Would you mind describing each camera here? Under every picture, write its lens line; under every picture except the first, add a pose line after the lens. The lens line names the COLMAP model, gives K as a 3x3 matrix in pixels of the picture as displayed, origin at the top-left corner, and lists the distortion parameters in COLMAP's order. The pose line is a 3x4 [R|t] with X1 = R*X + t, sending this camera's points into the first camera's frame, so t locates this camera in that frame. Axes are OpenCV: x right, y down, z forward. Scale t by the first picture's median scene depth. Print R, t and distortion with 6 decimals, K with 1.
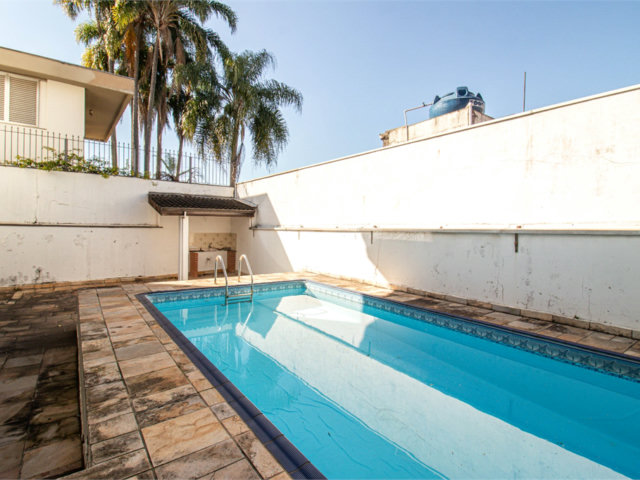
lens RADIAL K [[335.3, 0, 320.0], [0, 335.3, 240.0], [0, 0, 1]] dist [-0.035805, -0.000593]
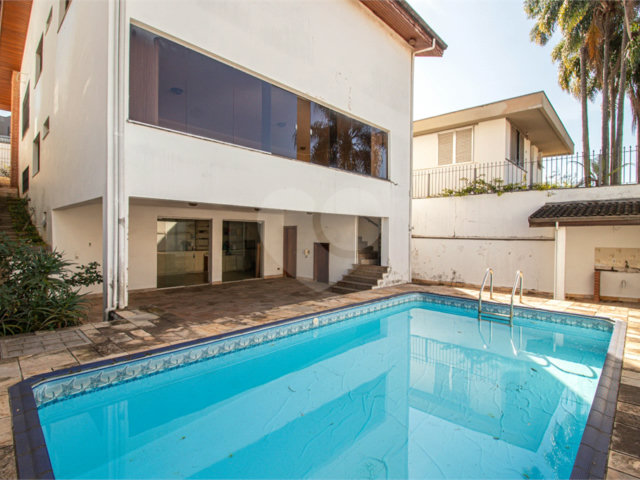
lens RADIAL K [[319.4, 0, 320.0], [0, 319.4, 240.0], [0, 0, 1]] dist [-0.001979, -0.000184]
pose [[0.157459, -0.001384, -0.987525, 0.324685], [-0.043675, 0.999011, -0.008364, -0.003196], [0.986559, 0.044447, 0.157243, 0.244004]]
